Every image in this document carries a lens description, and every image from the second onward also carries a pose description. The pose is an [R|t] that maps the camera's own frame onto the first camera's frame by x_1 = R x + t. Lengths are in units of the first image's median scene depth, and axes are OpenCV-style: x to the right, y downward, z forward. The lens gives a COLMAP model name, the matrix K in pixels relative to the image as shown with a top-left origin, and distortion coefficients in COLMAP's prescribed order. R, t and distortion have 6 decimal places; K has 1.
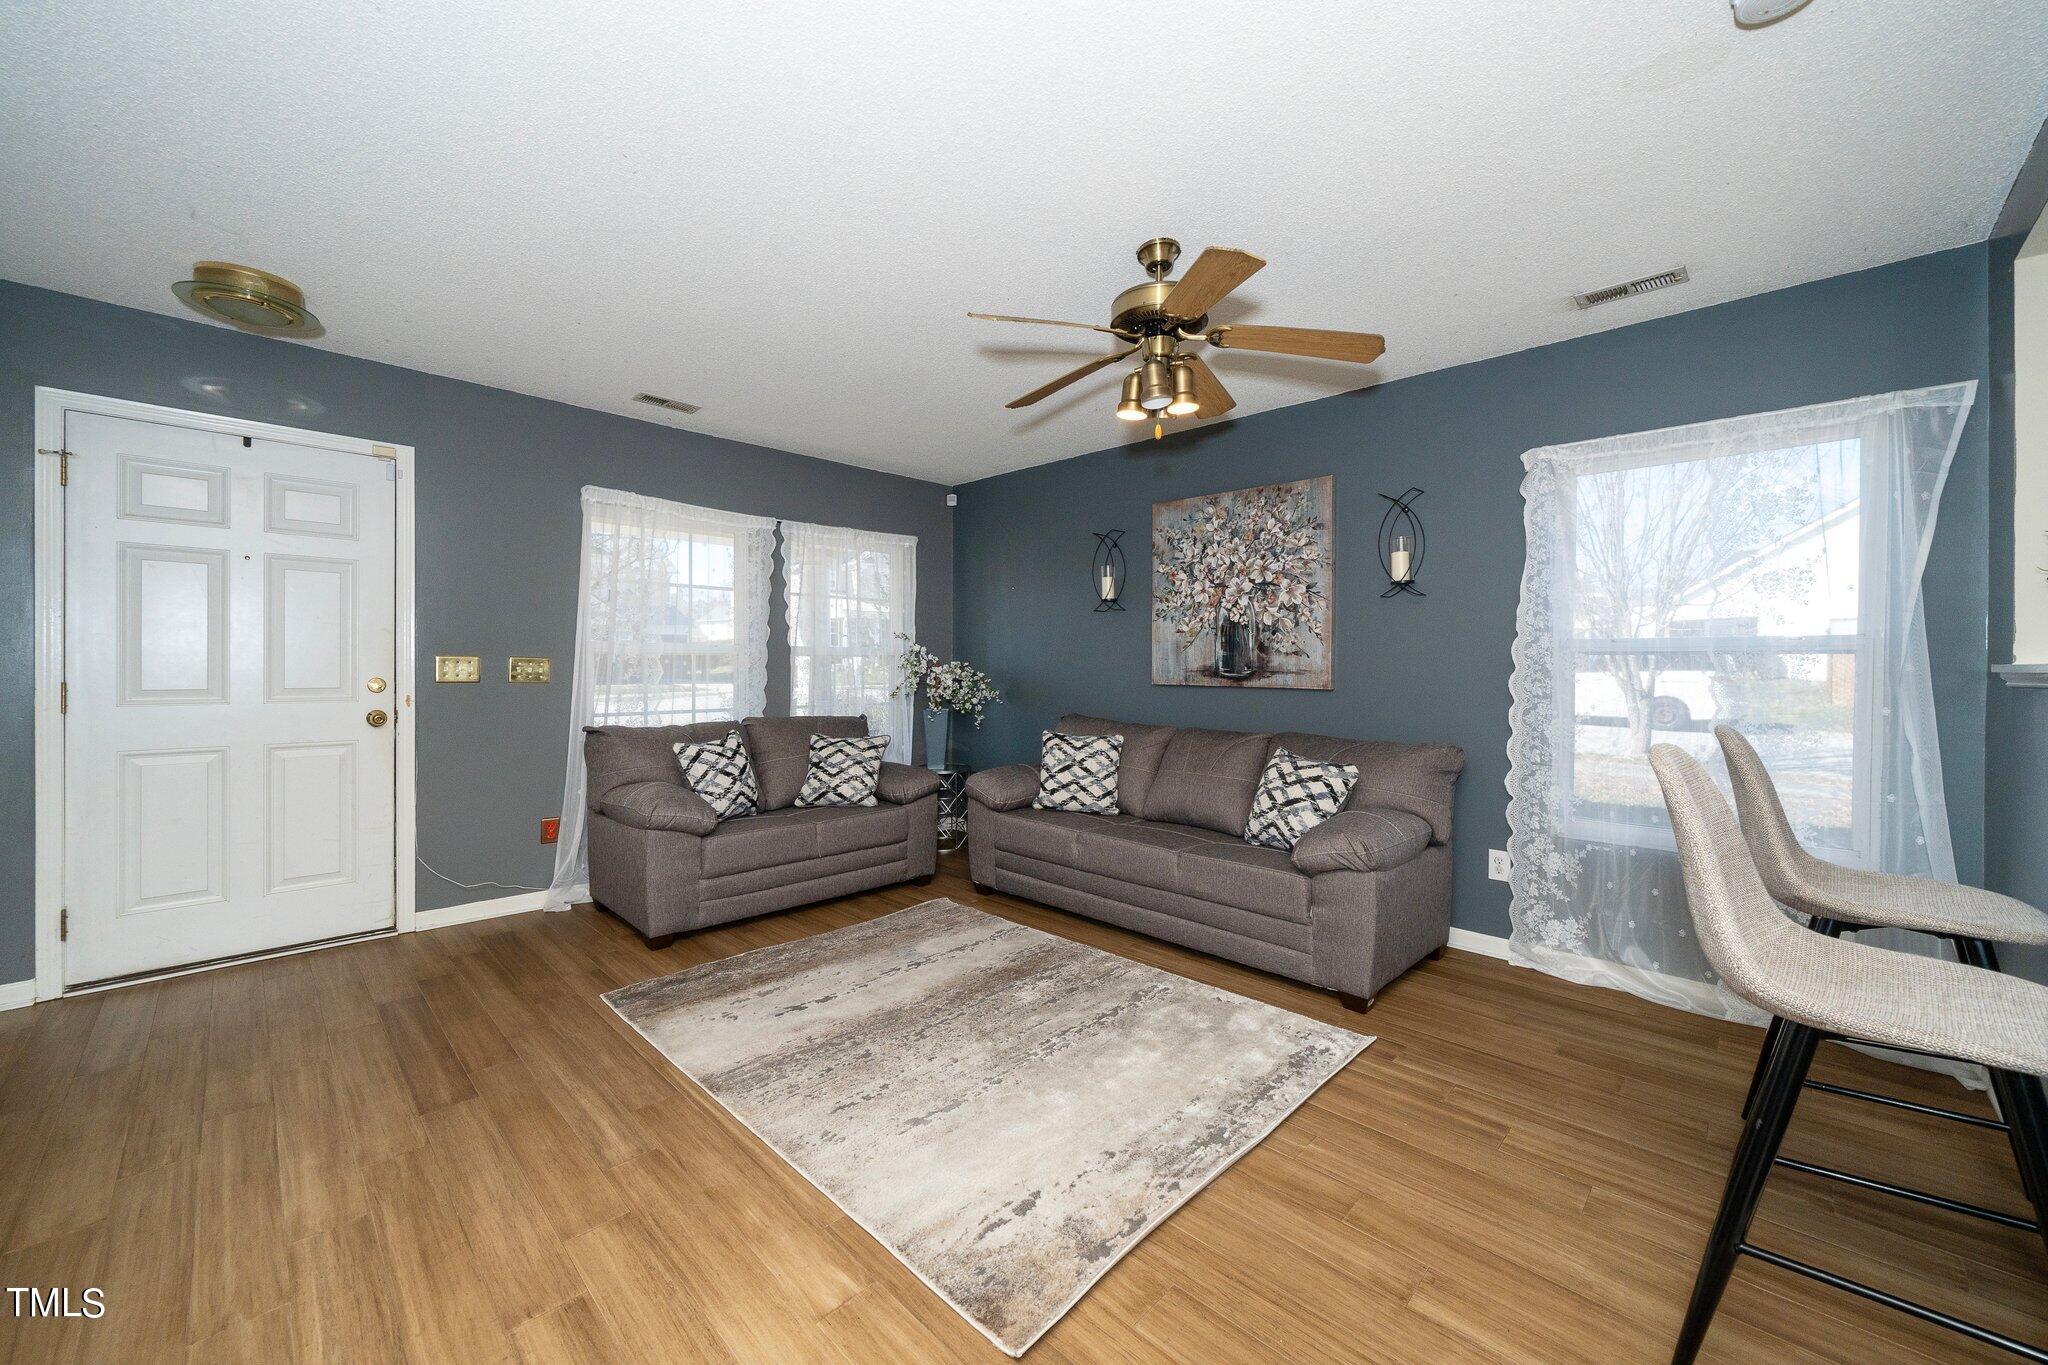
lens RADIAL K [[783.3, 0, 1026.0], [0, 783.3, 672.3], [0, 0, 1]] dist [-0.002569, 0.000070]
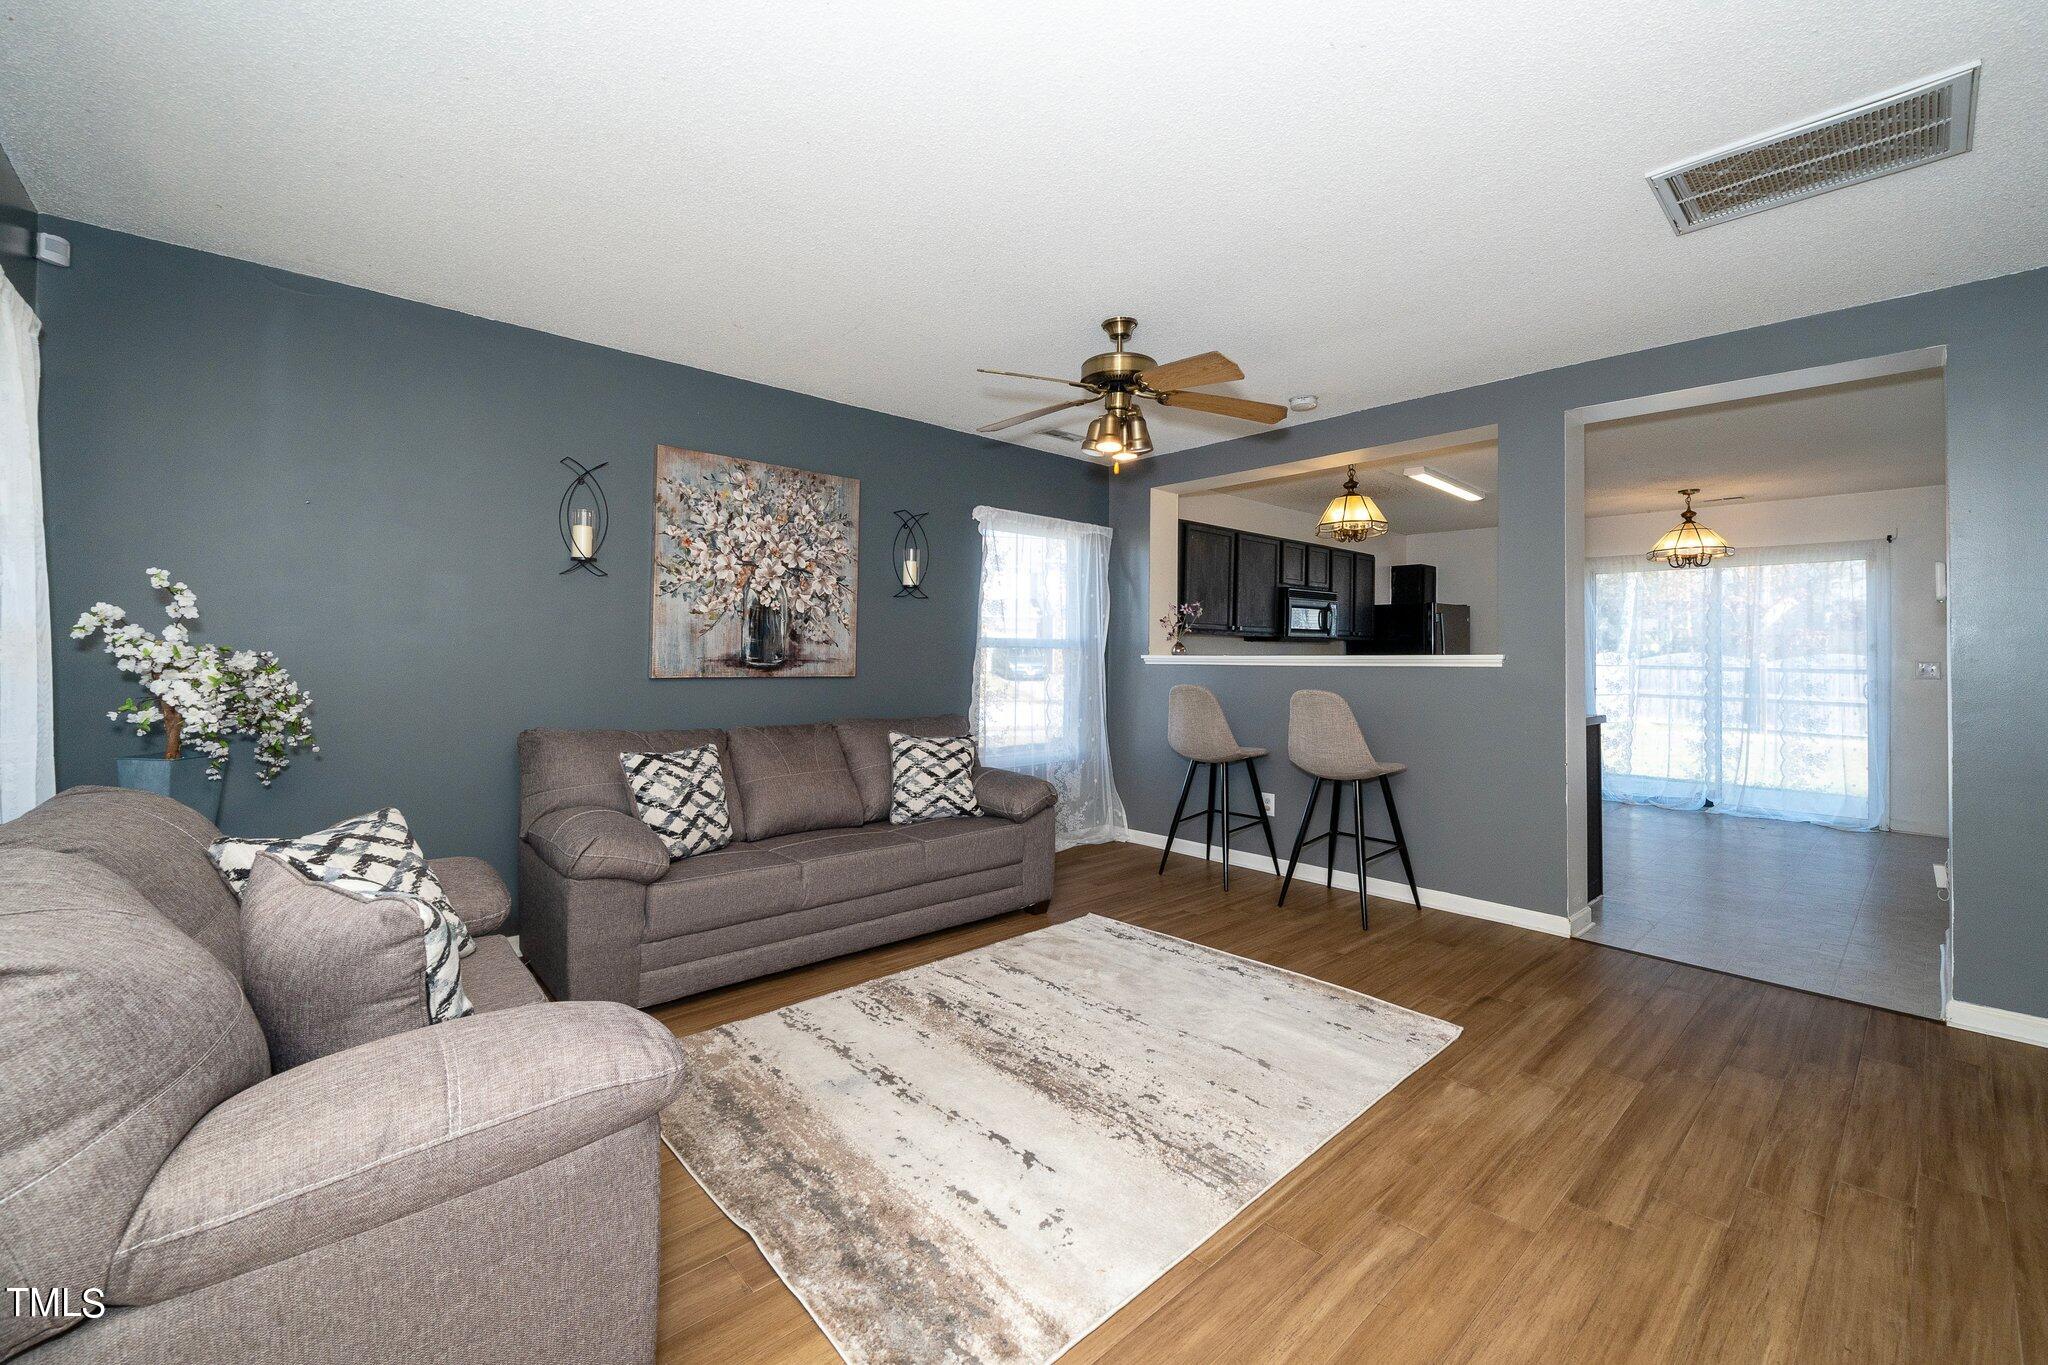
lens RADIAL K [[837.8, 0, 1021.8], [0, 837.8, 644.3], [0, 0, 1]] dist [-0.001604, 0.000030]
pose [[0.056989, 0.007178, 0.998349, -0.722088], [-0.000640, 0.999974, -0.007153, -0.013654], [-0.998375, -0.000231, 0.056992, 0.671918]]
